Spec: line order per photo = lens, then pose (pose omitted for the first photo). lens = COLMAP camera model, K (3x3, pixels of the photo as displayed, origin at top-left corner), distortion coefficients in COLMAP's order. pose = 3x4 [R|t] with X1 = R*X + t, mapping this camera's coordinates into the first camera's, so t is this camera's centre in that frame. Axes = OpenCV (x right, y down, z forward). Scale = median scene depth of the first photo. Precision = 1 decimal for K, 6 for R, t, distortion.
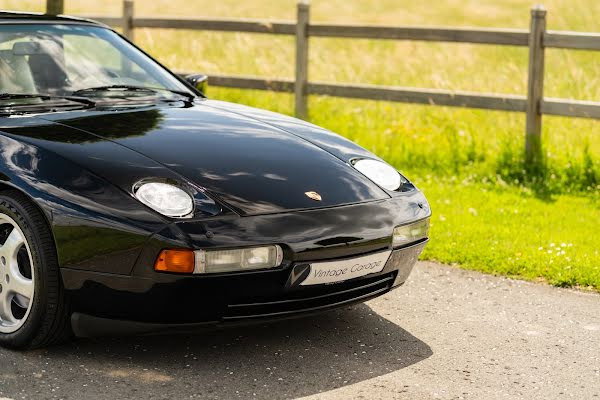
lens RADIAL K [[1461.4, 0, 300.0], [0, 1461.4, 200.0], [0, 0, 1]] dist [0.468903, -9.121014]
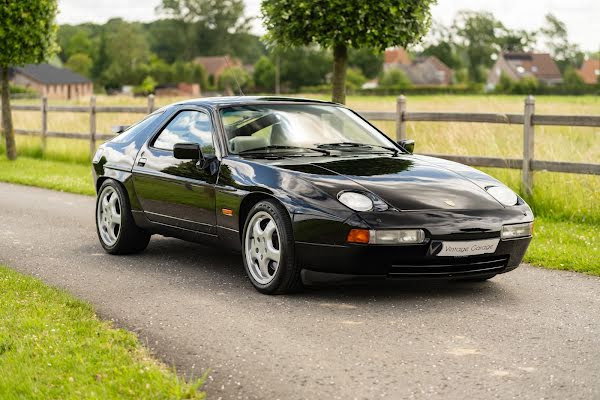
lens RADIAL K [[1461.4, 0, 300.0], [0, 1461.4, 200.0], [0, 0, 1]] dist [0.468903, -9.121014]
pose [[0.973506, 0.010017, -0.228444, 0.221357], [-0.027660, 0.996863, -0.074160, 0.119868], [0.226984, 0.078514, 0.970728, -0.622073]]
